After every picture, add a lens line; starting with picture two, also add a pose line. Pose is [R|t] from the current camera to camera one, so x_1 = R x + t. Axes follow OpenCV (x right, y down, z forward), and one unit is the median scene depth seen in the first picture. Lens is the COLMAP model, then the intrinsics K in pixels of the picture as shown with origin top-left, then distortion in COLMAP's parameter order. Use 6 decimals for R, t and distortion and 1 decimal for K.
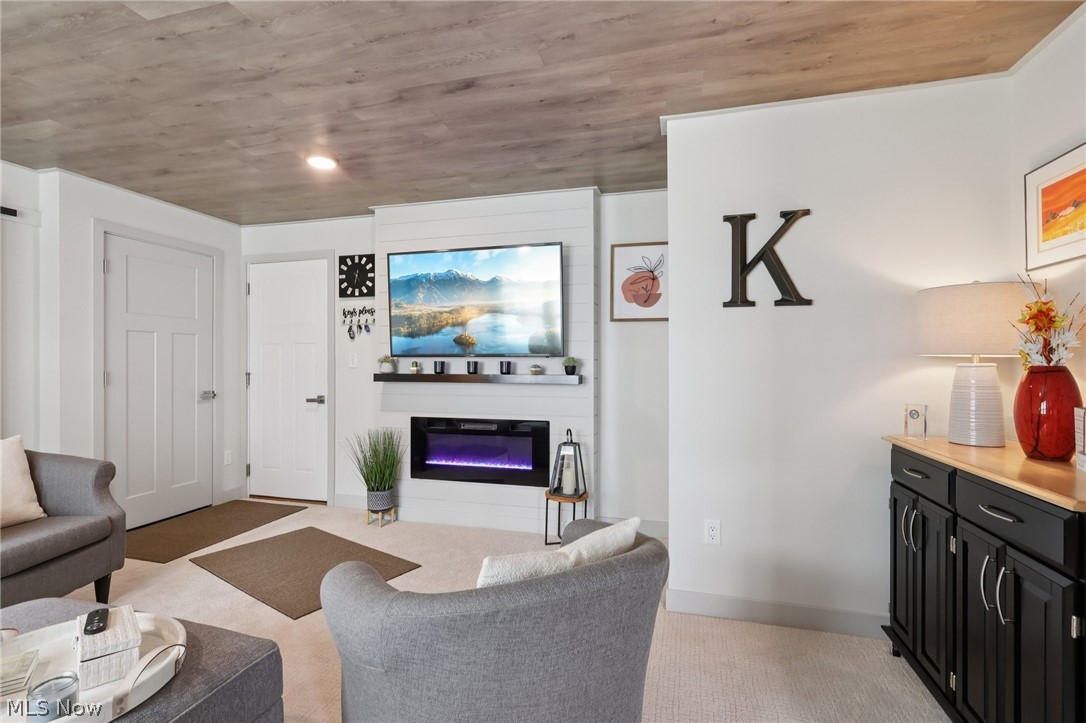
lens RADIAL K [[503.6, 0, 543.0], [0, 503.6, 361.5], [0, 0, 1]] dist [0.002209, -0.000180]
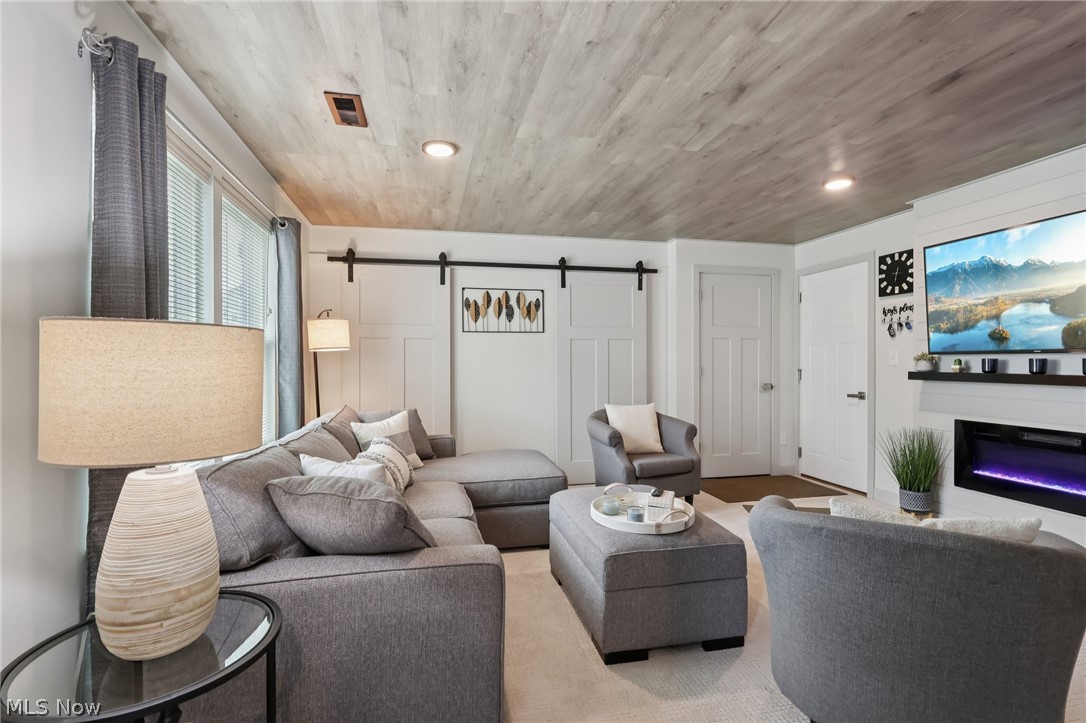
lens RADIAL K [[768.7, 0, 543.0], [0, 768.7, 361.5], [0, 0, 1]] dist [-0.099888, -0.000224]
pose [[0.471268, -0.000505, -0.881990, 0.617921], [0.004047, 0.999991, 0.001590, -0.001093], [0.881981, -0.004319, 0.471266, -0.321363]]
